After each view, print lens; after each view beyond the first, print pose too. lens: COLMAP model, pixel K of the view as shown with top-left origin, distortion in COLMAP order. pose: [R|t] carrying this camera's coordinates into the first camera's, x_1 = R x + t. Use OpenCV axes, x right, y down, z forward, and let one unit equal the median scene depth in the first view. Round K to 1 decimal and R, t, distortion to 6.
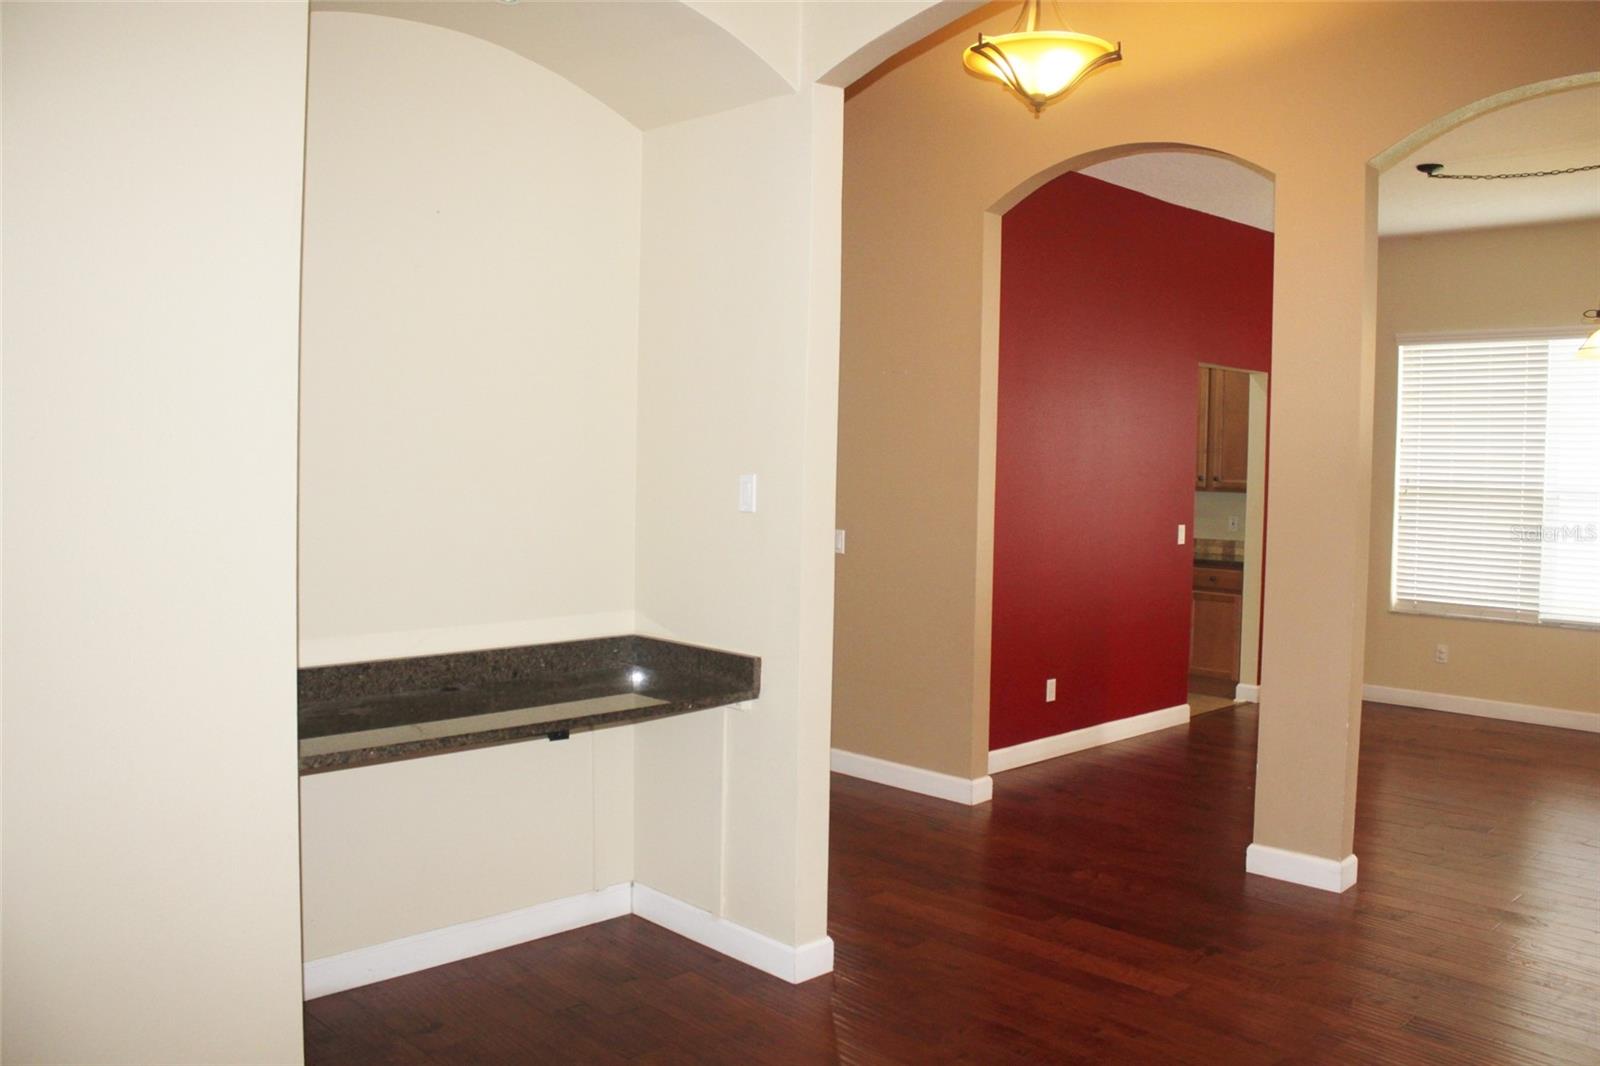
lens RADIAL K [[1289.7, 0, 793.0], [0, 1289.7, 510.5], [0, 0, 1]] dist [-0.162609, 0.138103]
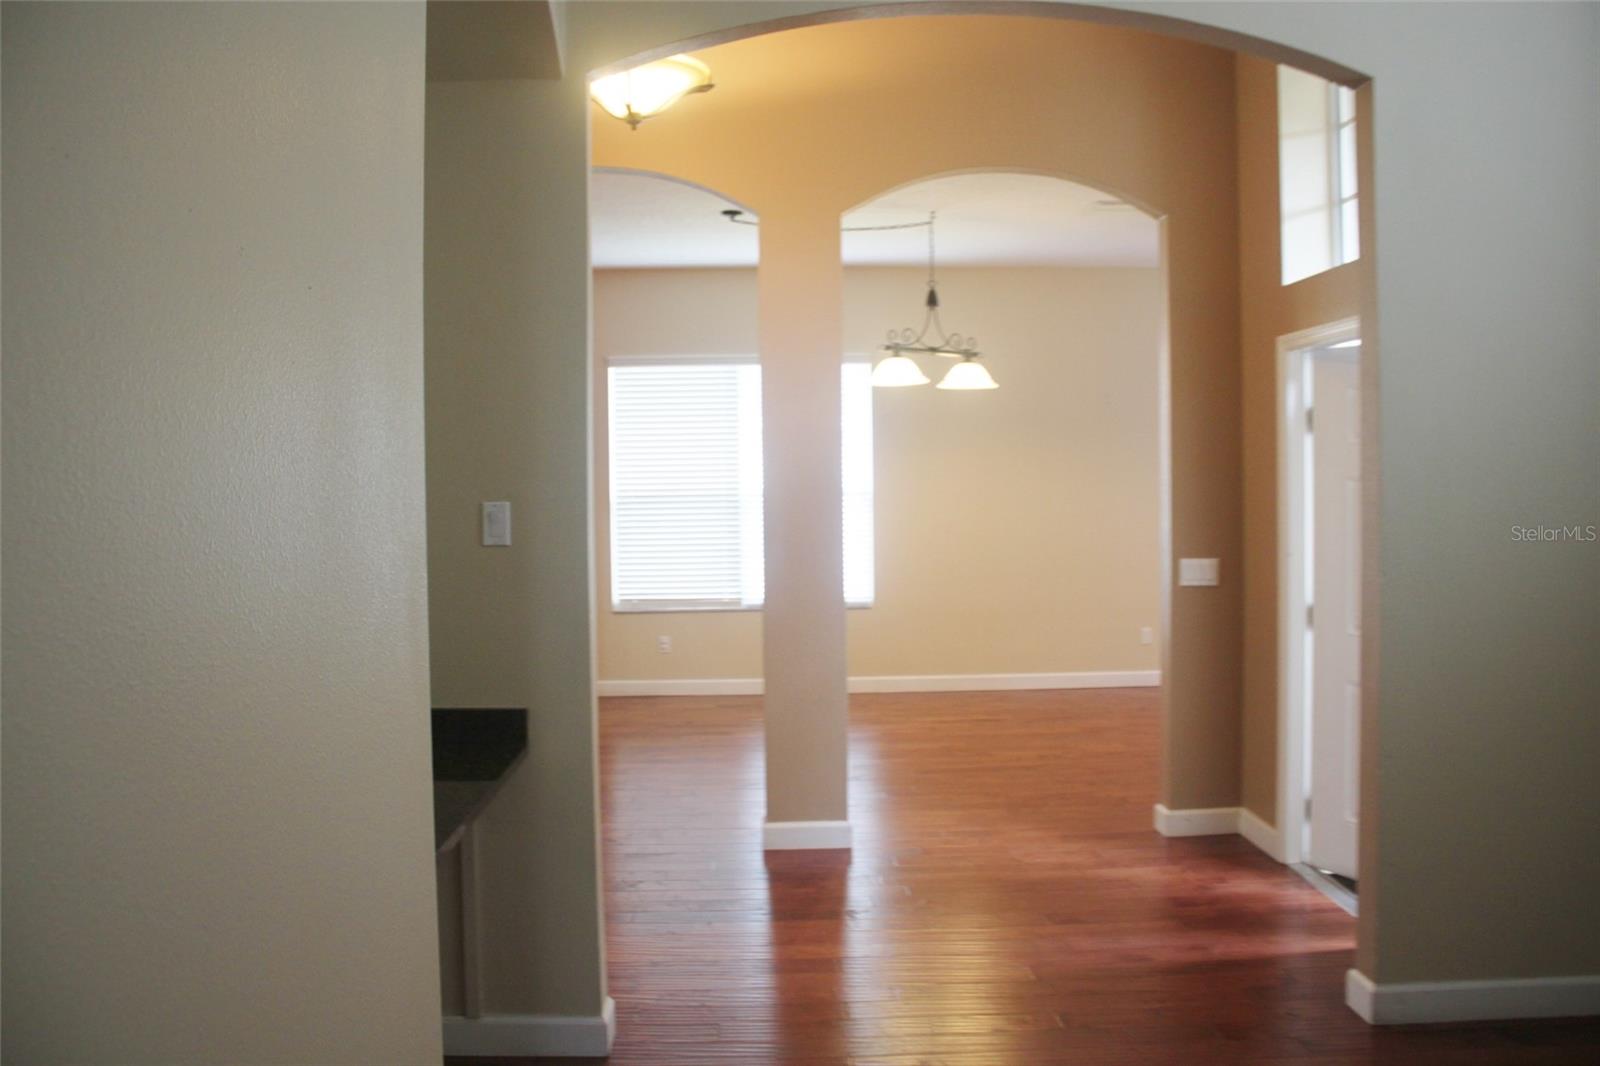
lens RADIAL K [[1289.7, 0, 793.0], [0, 1289.7, 510.5], [0, 0, 1]] dist [-0.162609, 0.138103]
pose [[0.704946, -0.044494, 0.707864, -0.217918], [0.055393, 0.998436, 0.007594, -0.007582], [-0.707094, 0.033858, 0.706308, 0.106142]]
